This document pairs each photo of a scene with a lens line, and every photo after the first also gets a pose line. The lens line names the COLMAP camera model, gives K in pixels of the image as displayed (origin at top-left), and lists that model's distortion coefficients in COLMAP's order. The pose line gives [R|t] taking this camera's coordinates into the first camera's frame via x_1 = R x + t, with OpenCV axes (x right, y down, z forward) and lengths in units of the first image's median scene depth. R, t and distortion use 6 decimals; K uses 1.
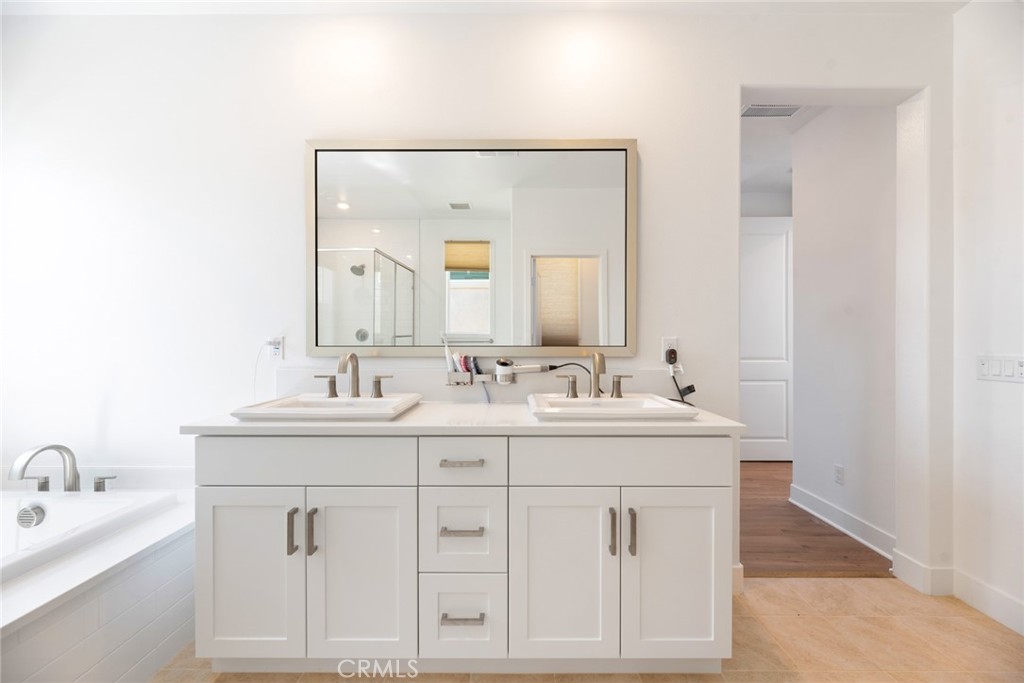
lens RADIAL K [[405.6, 0, 512.0], [0, 405.6, 341.5], [0, 0, 1]] dist [-0.000028, 0.000004]
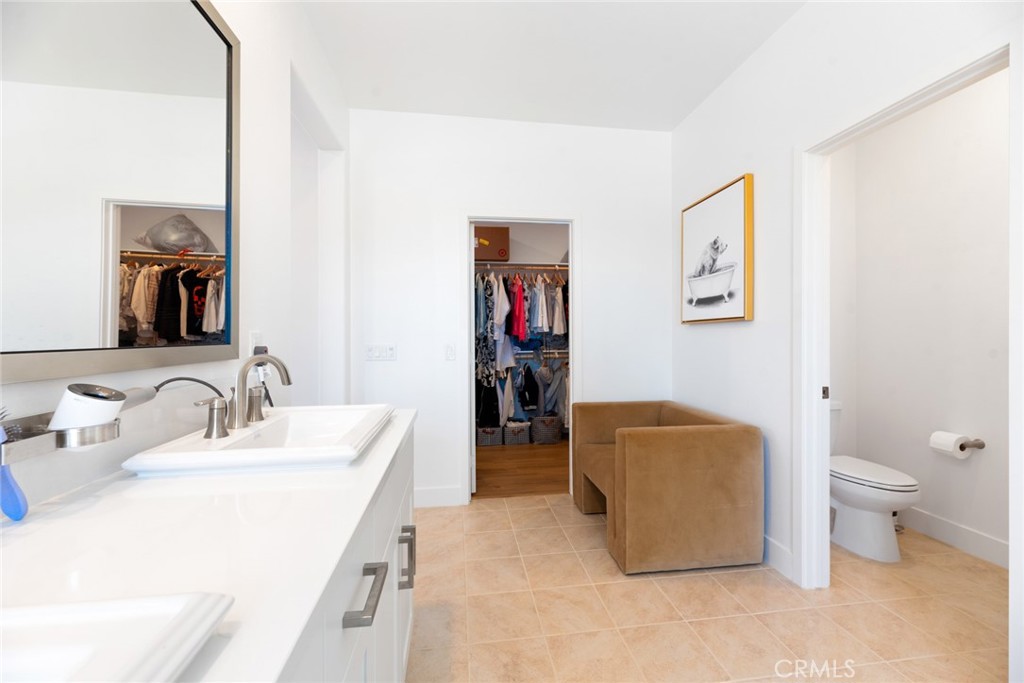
lens RADIAL K [[405.6, 0, 512.0], [0, 405.6, 341.5], [0, 0, 1]] dist [-0.000028, 0.000004]
pose [[-0.142301, -0.019818, 0.989625, -0.441776], [-0.000026, 0.999800, 0.020018, -0.005756], [-0.989823, 0.002823, -0.142273, 0.629221]]
